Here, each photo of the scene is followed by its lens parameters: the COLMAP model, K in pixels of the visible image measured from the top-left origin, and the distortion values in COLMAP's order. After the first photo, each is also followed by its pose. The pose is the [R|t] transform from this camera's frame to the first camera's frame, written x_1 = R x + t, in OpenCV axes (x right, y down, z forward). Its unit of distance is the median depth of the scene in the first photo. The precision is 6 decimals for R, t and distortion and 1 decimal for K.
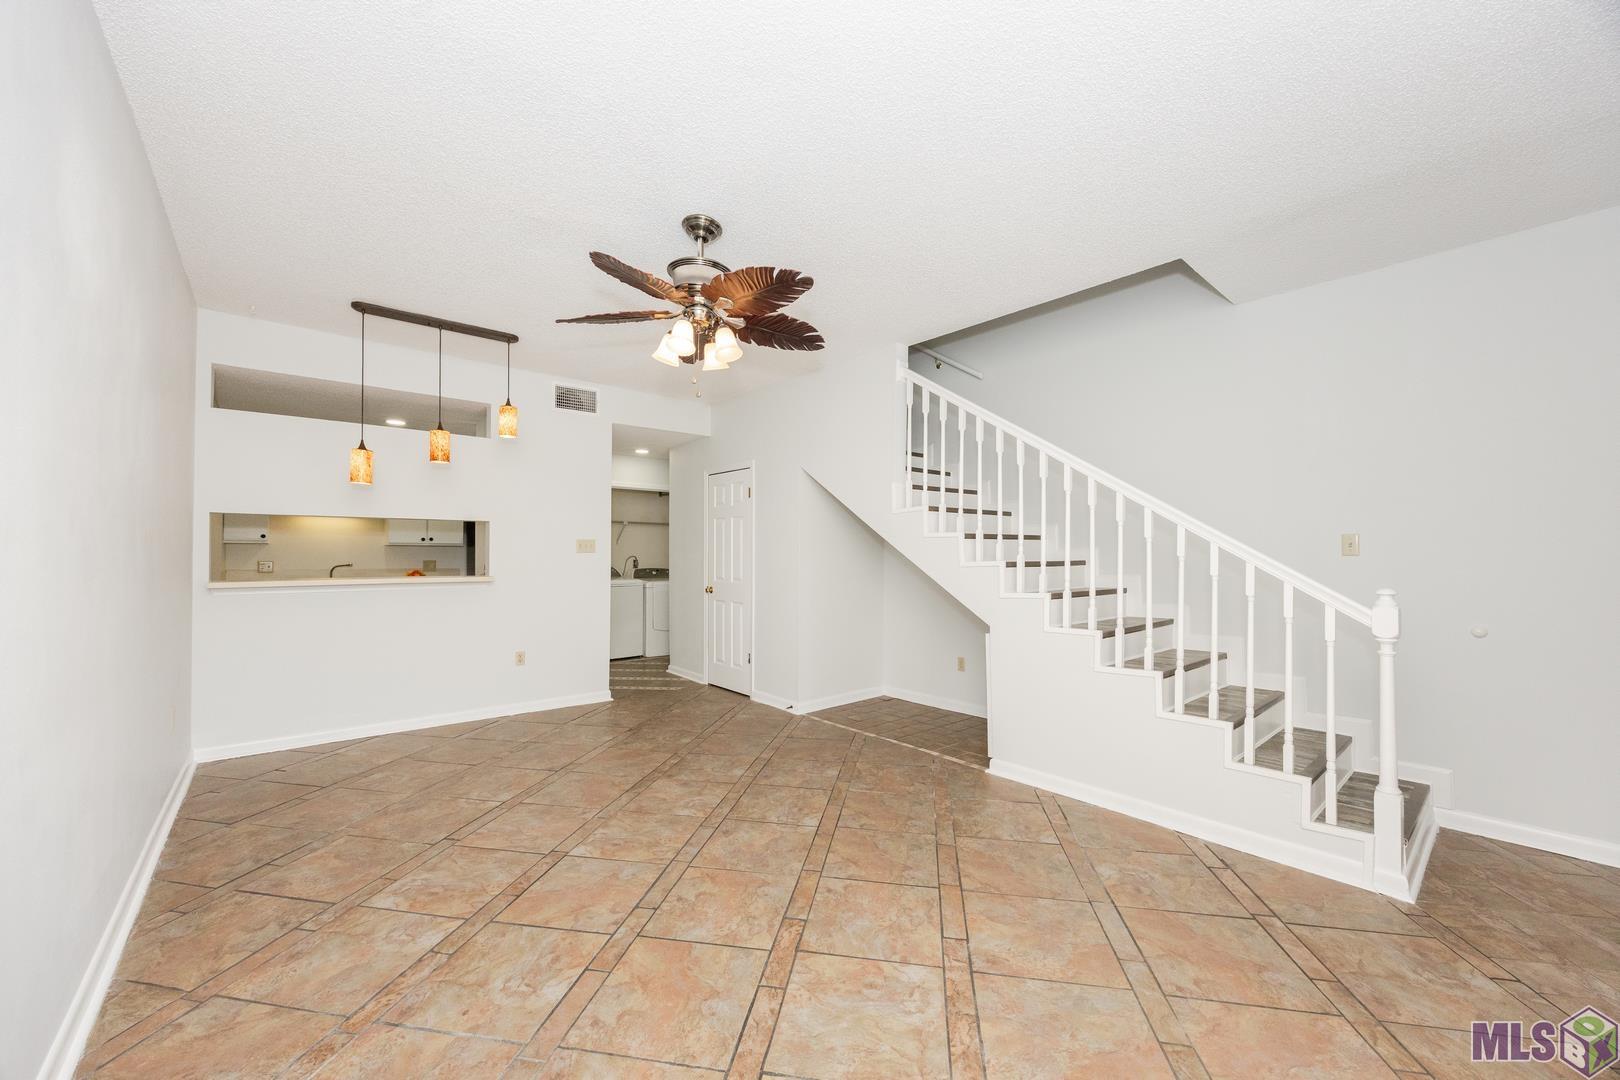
lens RADIAL K [[621.7, 0, 814.8], [0, 621.7, 552.5], [0, 0, 1]] dist [-0.007536, 0.000603]
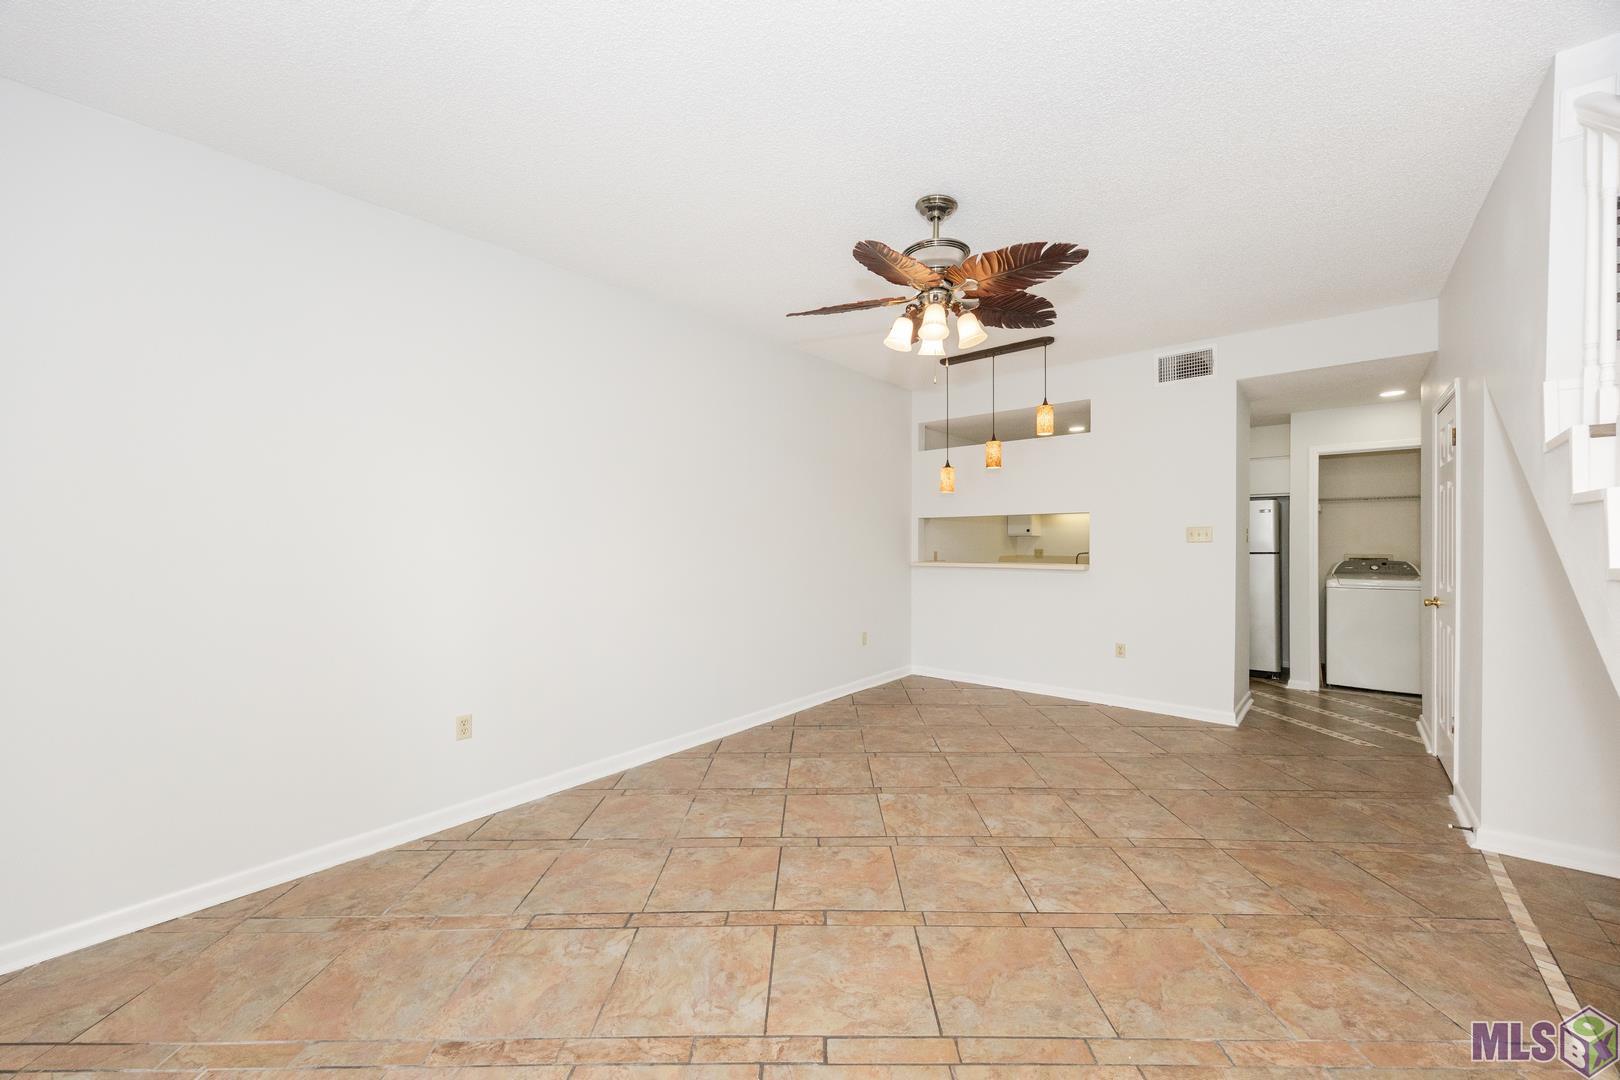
lens RADIAL K [[621.7, 0, 813.1], [0, 621.7, 543.5], [0, 0, 1]] dist [-0.007536, 0.000603]
pose [[0.148518, -0.000816, -0.988909, 0.658535], [0.005374, 0.999986, -0.000018, -0.001416], [0.988895, -0.005312, 0.148521, 0.588581]]
